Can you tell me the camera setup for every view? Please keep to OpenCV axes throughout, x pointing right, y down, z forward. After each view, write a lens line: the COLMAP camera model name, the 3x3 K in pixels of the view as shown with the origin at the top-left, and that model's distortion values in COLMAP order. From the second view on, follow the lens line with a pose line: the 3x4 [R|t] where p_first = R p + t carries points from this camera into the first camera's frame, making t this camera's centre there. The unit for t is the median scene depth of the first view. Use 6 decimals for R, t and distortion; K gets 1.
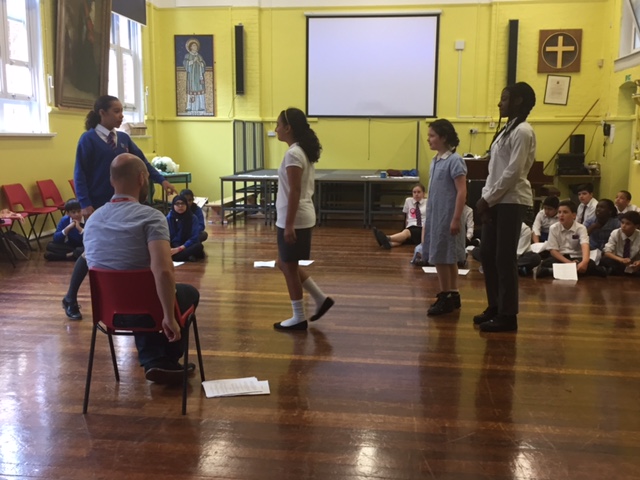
lens RADIAL K [[699.1, 0, 321.7], [0, 699.1, 236.2], [0, 0, 1]] dist [0.052680, 0.000000]
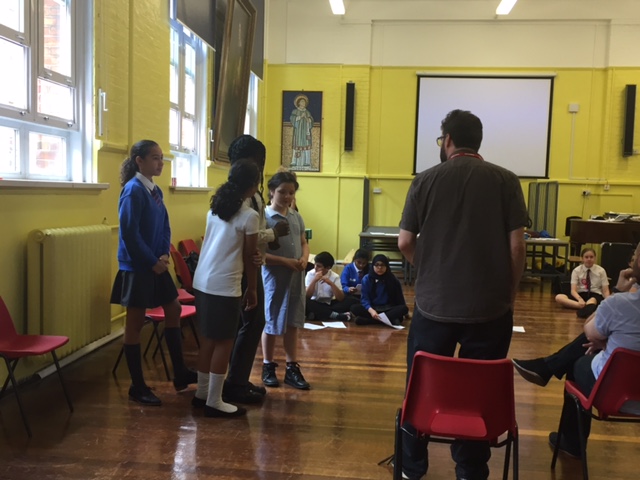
lens RADIAL K [[699.1, 0, 322.2], [0, 699.1, 234.0], [0, 0, 1]] dist [0.052680, 0.000000]
pose [[0.999196, 0.021699, 0.033715, -0.186762], [-0.018966, 0.996665, -0.079364, -0.006055], [-0.035325, 0.078661, 0.996275, 0.026203]]
